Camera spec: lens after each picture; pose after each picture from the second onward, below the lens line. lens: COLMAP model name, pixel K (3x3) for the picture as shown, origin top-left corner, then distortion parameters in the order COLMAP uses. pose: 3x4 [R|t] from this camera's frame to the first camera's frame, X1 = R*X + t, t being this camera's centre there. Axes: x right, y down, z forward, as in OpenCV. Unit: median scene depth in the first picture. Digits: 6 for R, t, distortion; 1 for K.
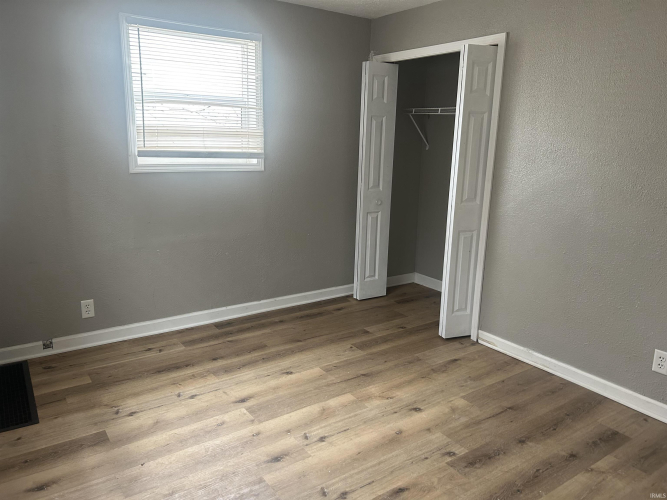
lens RADIAL K [[511.7, 0, 333.5], [0, 511.7, 250.0], [0, 0, 1]] dist [0.027008, -0.005193]
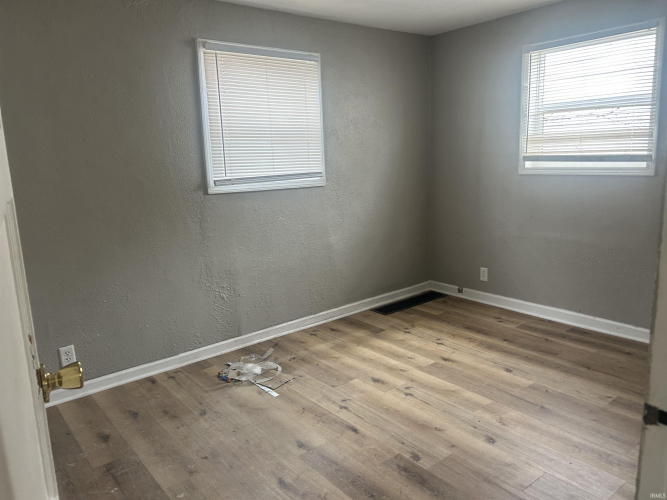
lens RADIAL K [[511.7, 0, 333.5], [0, 511.7, 250.0], [0, 0, 1]] dist [0.027008, -0.005193]
pose [[0.046258, 0.167371, -0.984808, 0.825757], [-0.176442, 0.971732, 0.156861, -0.089799], [0.983223, 0.166505, 0.074482, 0.509755]]
